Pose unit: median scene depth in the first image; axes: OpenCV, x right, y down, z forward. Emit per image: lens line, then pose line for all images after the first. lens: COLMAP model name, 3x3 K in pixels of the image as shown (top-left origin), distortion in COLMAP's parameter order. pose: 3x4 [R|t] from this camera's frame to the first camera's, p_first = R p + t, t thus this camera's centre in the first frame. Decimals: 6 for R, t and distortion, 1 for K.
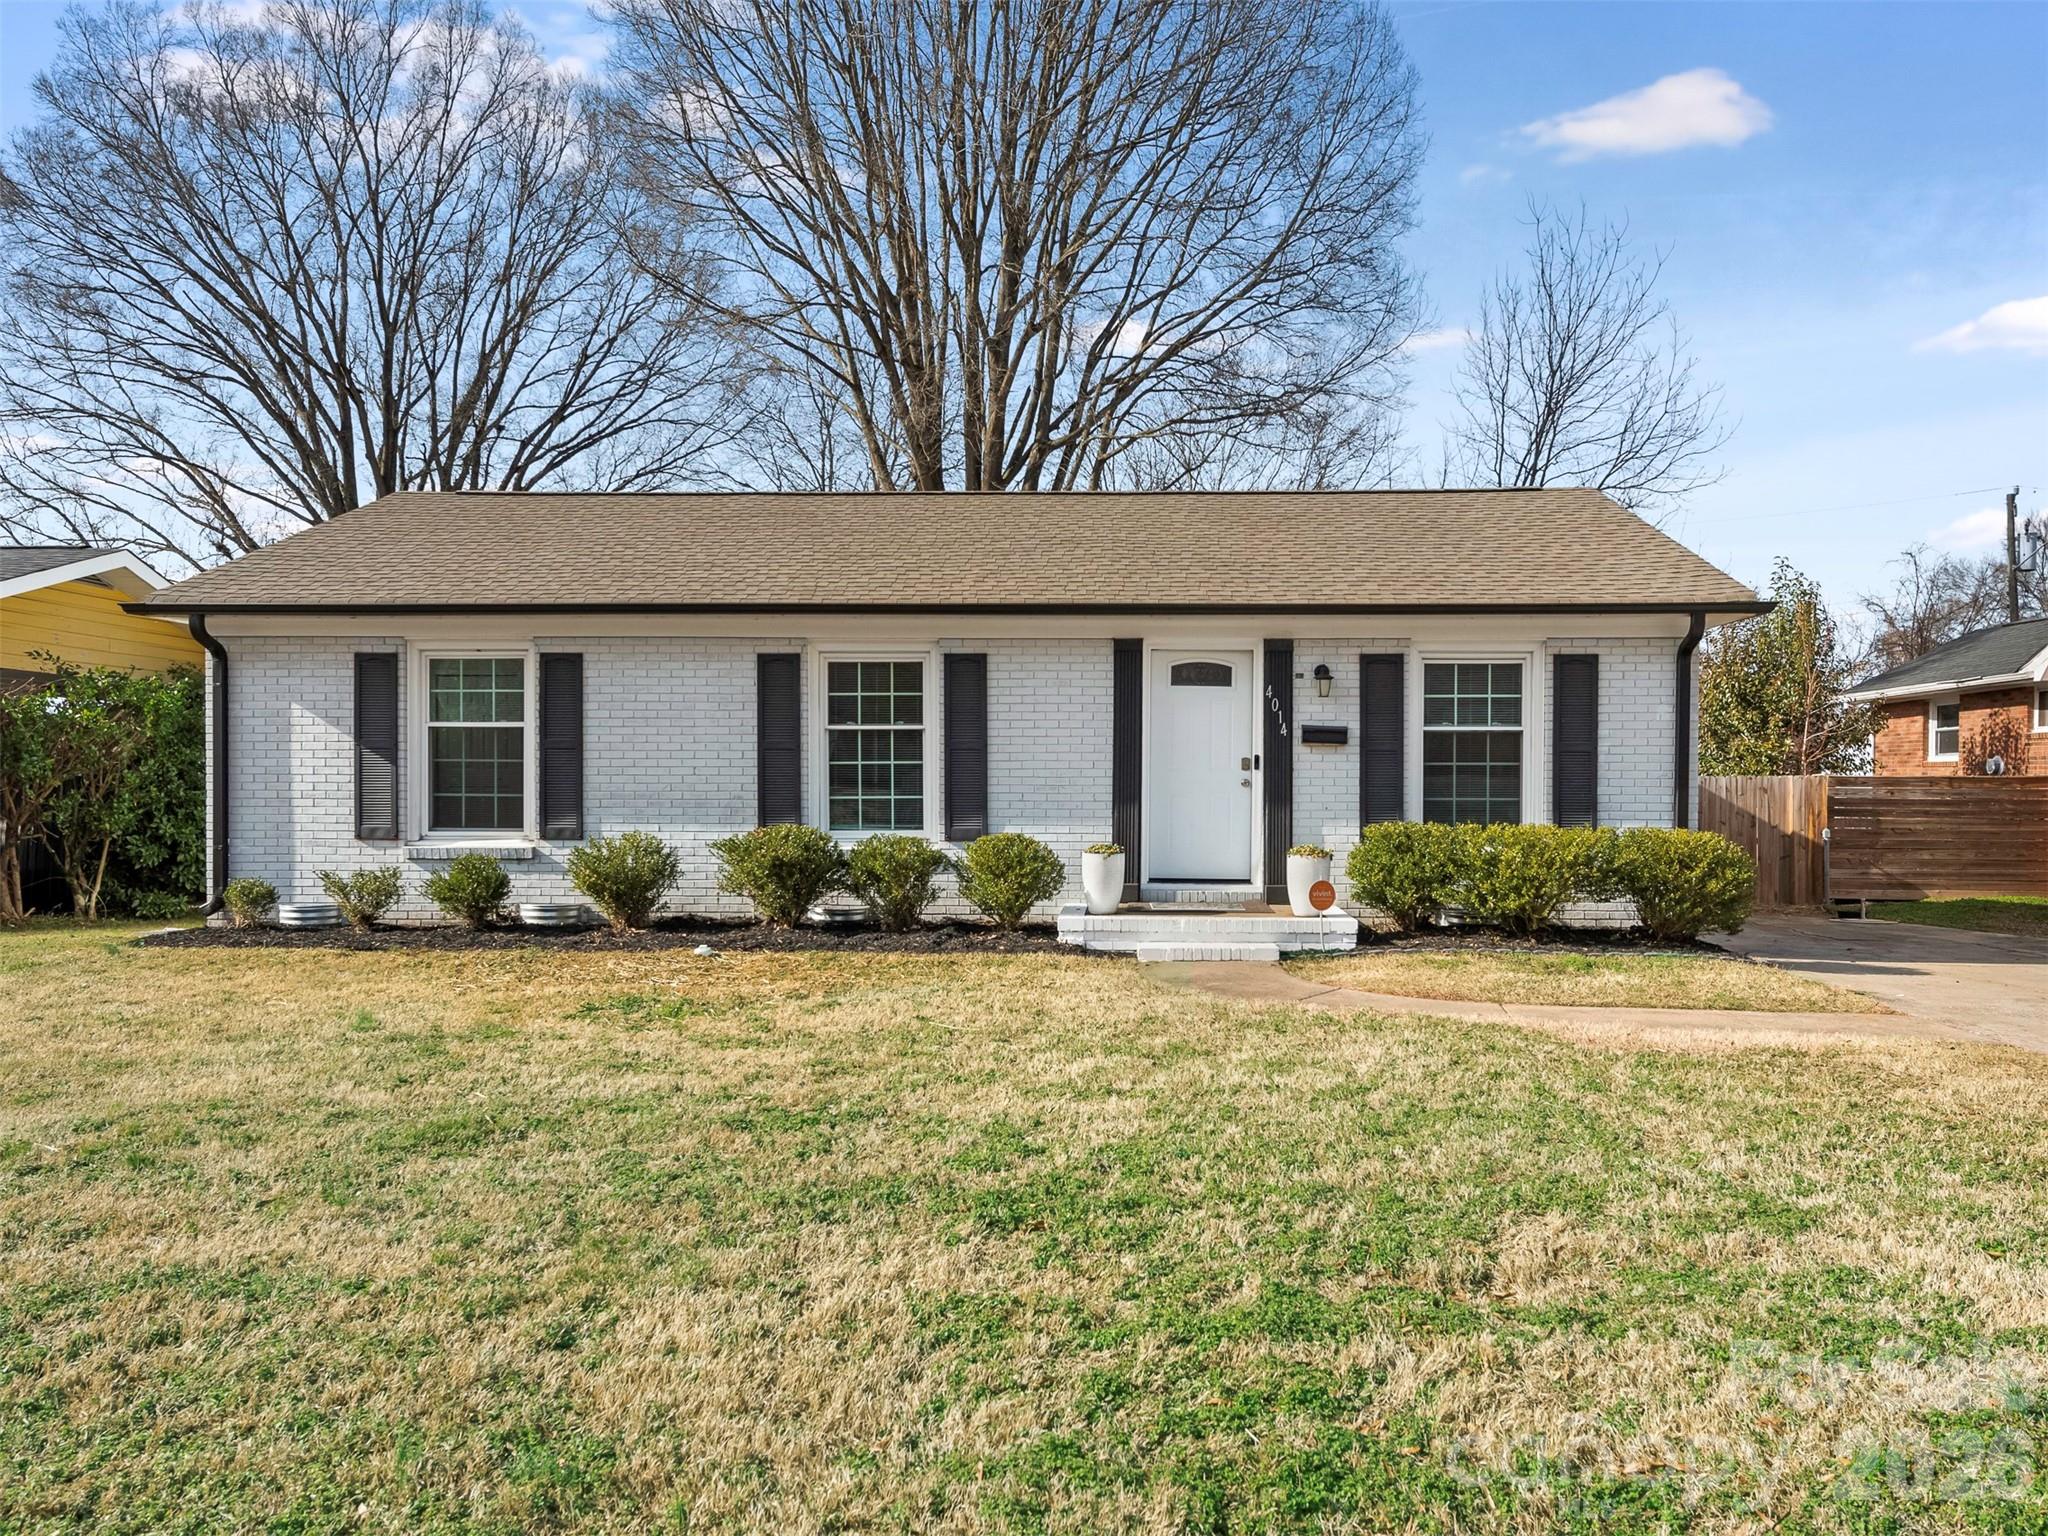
lens RADIAL K [[1233.8, 0, 1024.1], [0, 1233.8, 767.7], [0, 0, 1]] dist [0.021583, 0.001084]
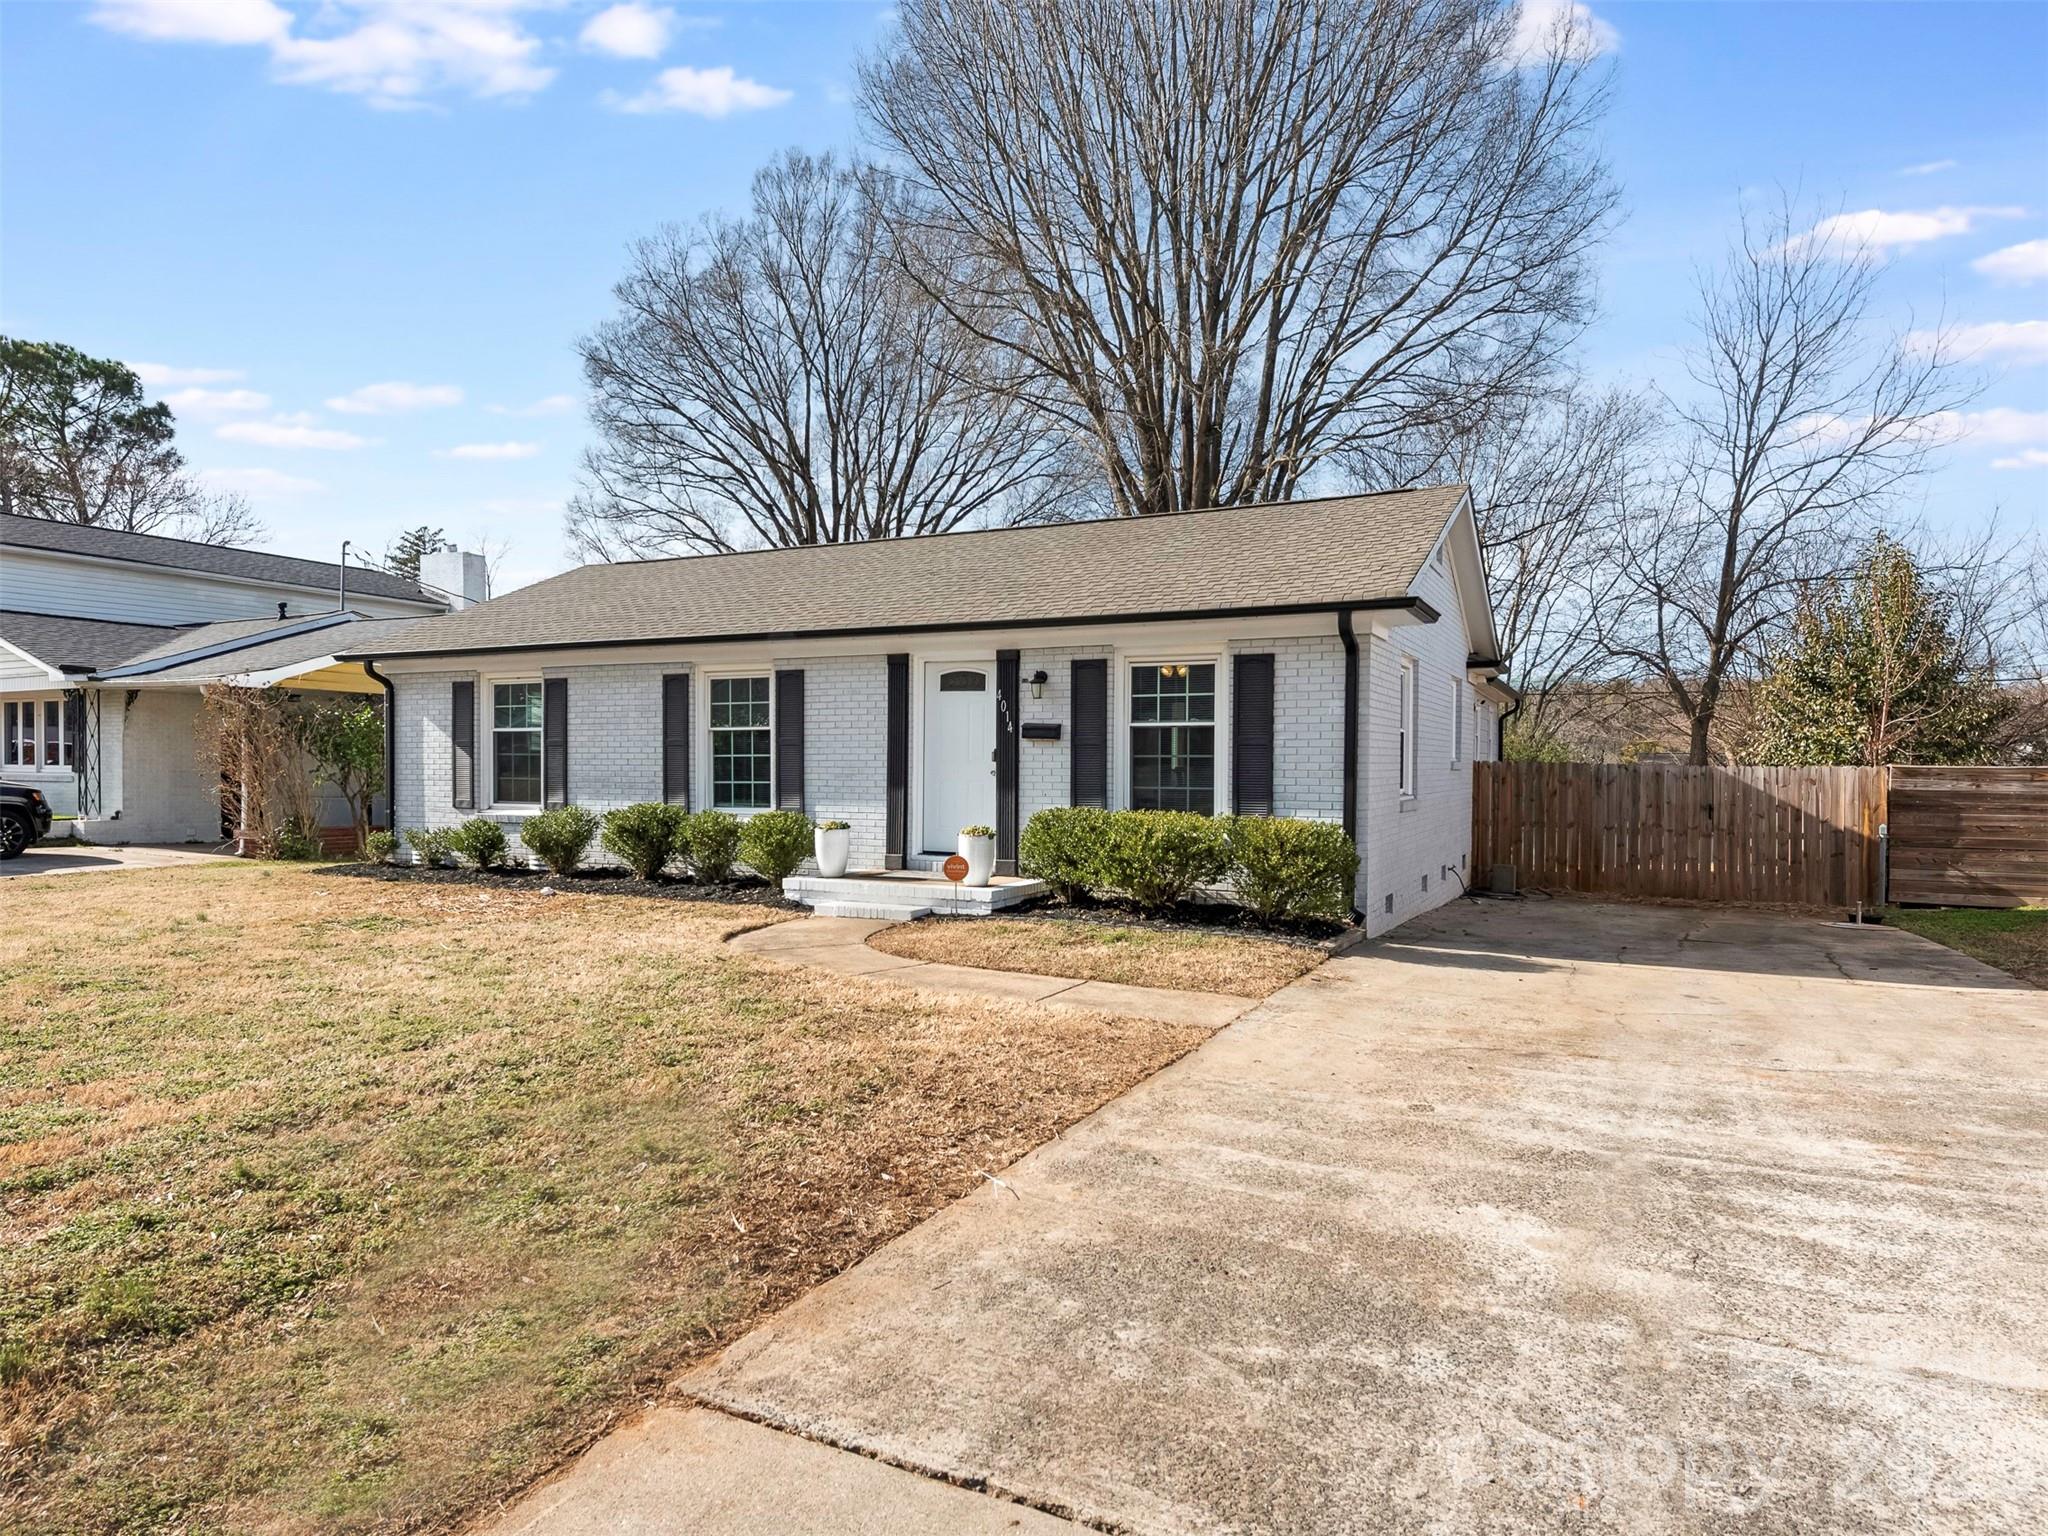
lens RADIAL K [[1071.5, 0, 1024.4], [0, 1071.5, 767.9], [0, 0, 1]] dist [0.007131, 0.000643]
pose [[0.931717, 0.001990, -0.363180, 0.584361], [0.001248, 0.999962, 0.008680, -0.001055], [0.363183, -0.008541, 0.931679, 0.057969]]
